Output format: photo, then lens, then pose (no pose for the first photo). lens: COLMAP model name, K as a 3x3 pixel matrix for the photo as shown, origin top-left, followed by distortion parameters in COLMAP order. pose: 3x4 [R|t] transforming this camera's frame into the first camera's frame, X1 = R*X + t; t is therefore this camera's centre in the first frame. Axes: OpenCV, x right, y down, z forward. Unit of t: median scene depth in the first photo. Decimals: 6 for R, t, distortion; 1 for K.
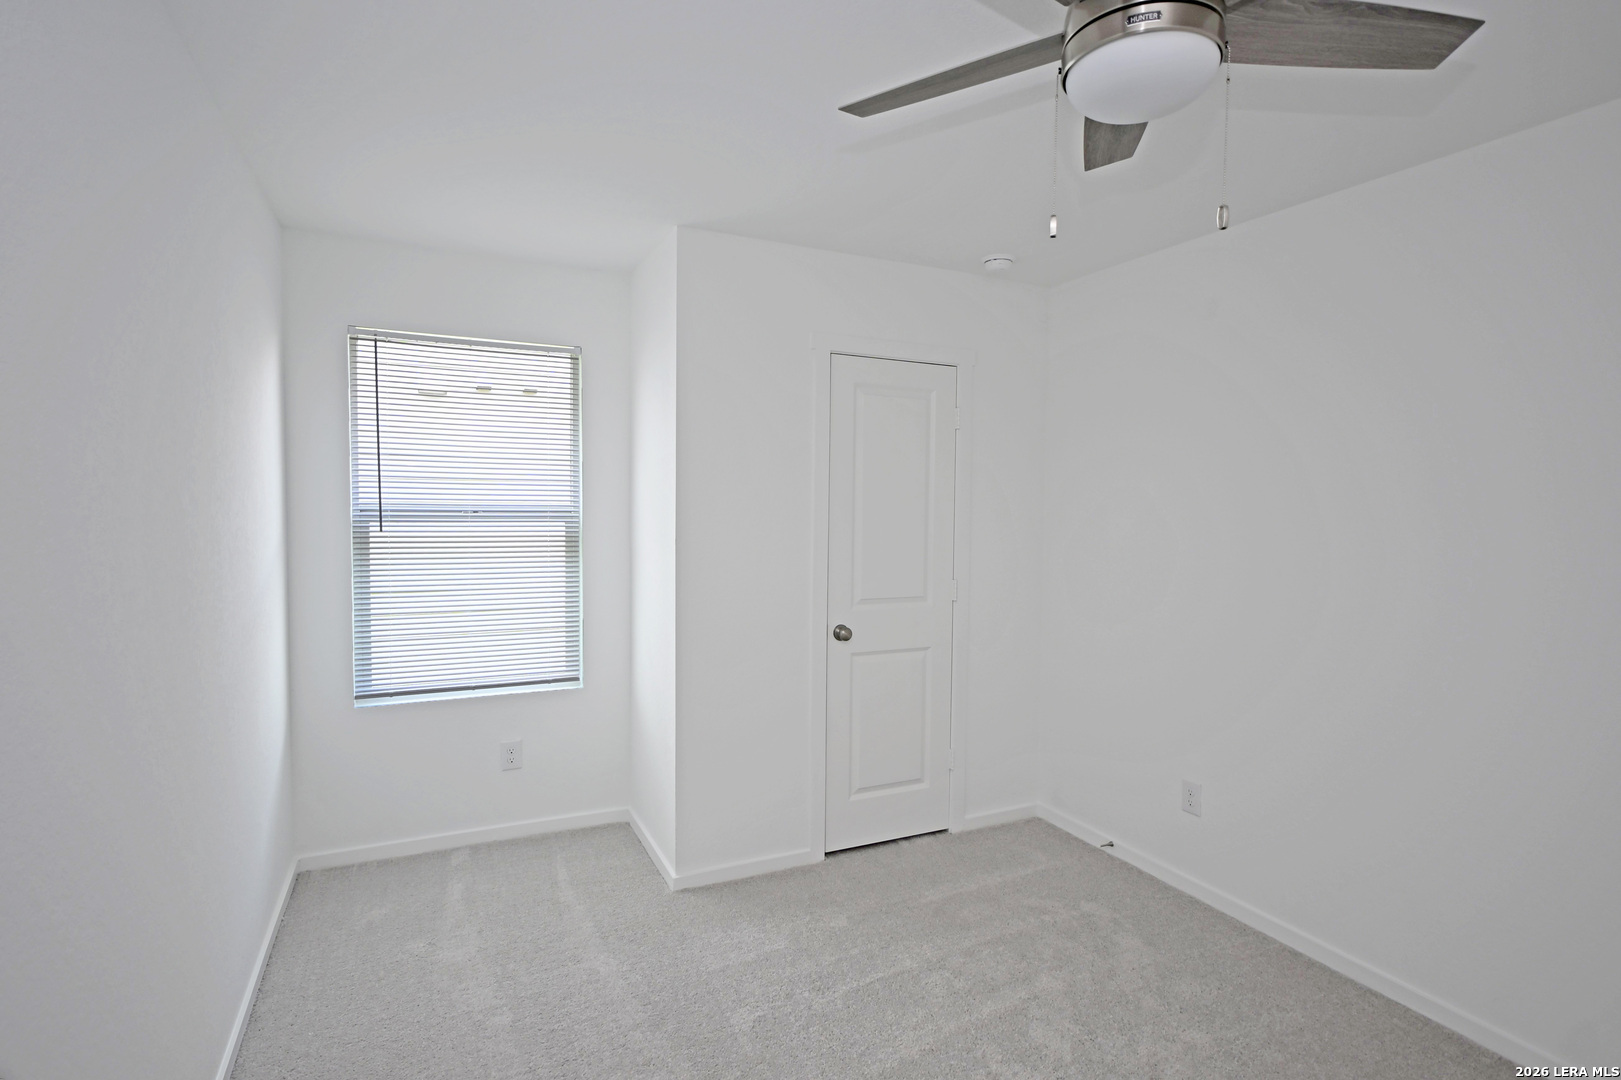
lens RADIAL K [[808.3, 0, 802.5], [0, 808.3, 541.5], [0, 0, 1]] dist [-0.001831, 0.000202]
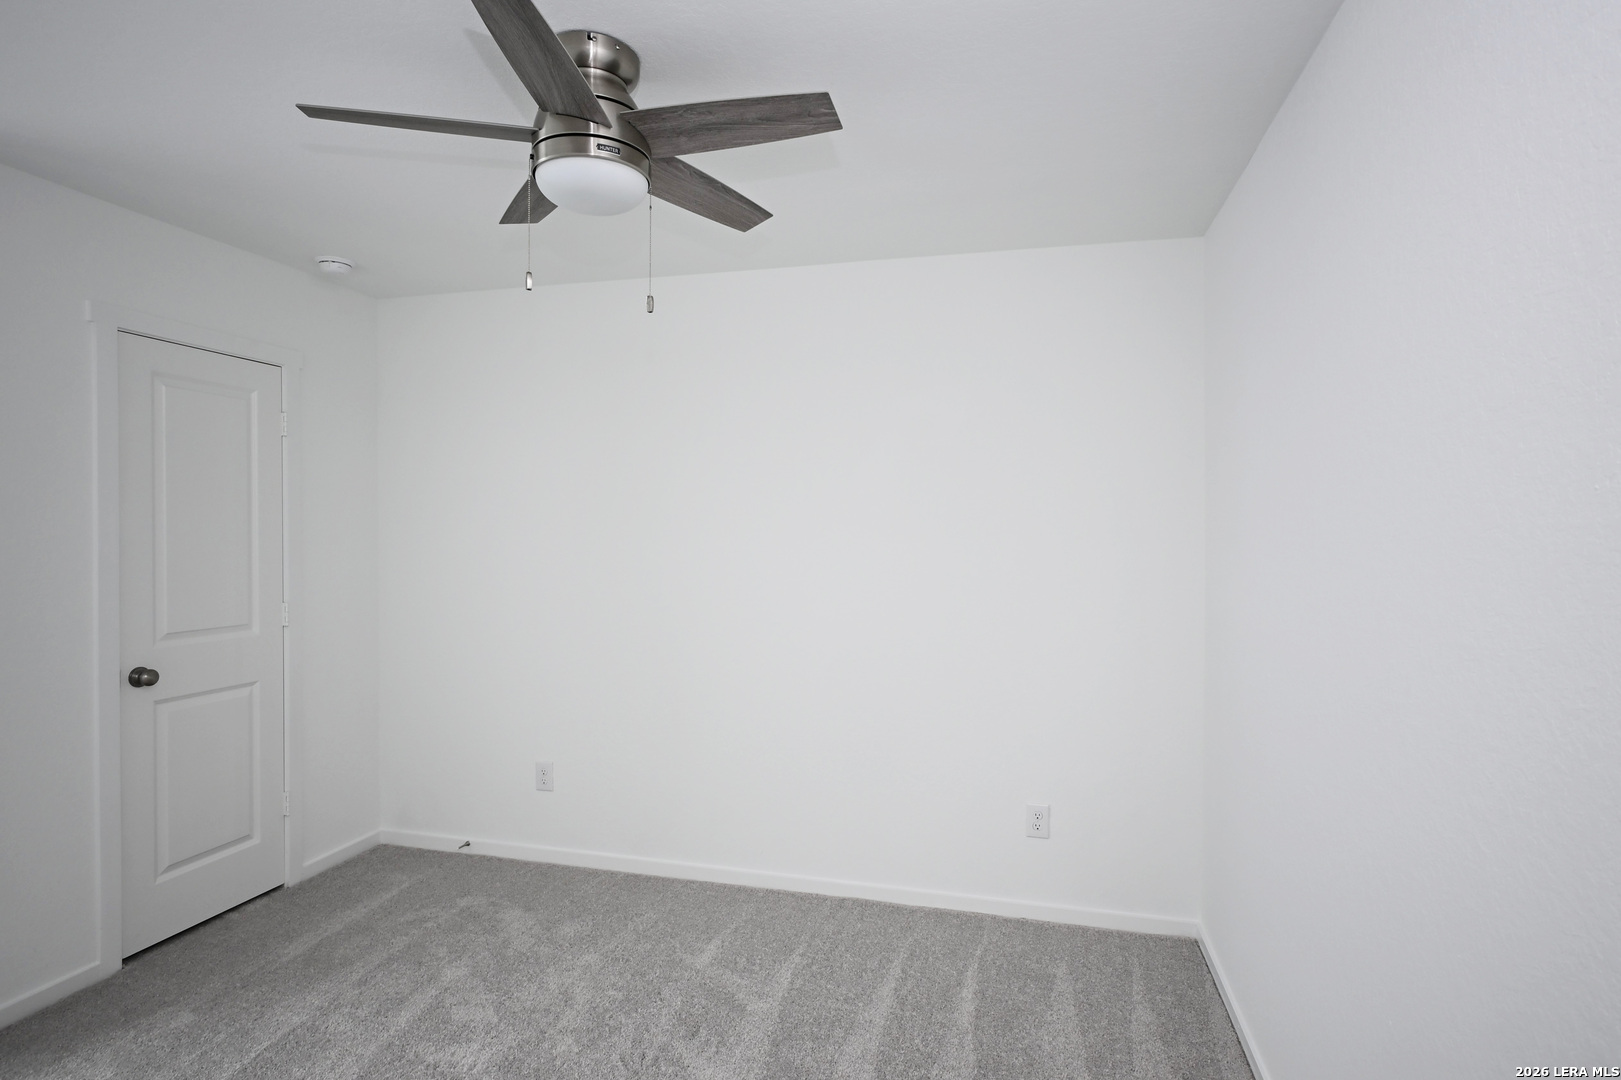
lens RADIAL K [[808.3, 0, 802.5], [0, 808.3, 541.5], [0, 0, 1]] dist [-0.001831, 0.000202]
pose [[0.665716, -0.020439, 0.745925, -0.122310], [0.038430, 0.999237, -0.006917, 0.009273], [-0.745215, 0.033271, 0.665994, -0.038547]]
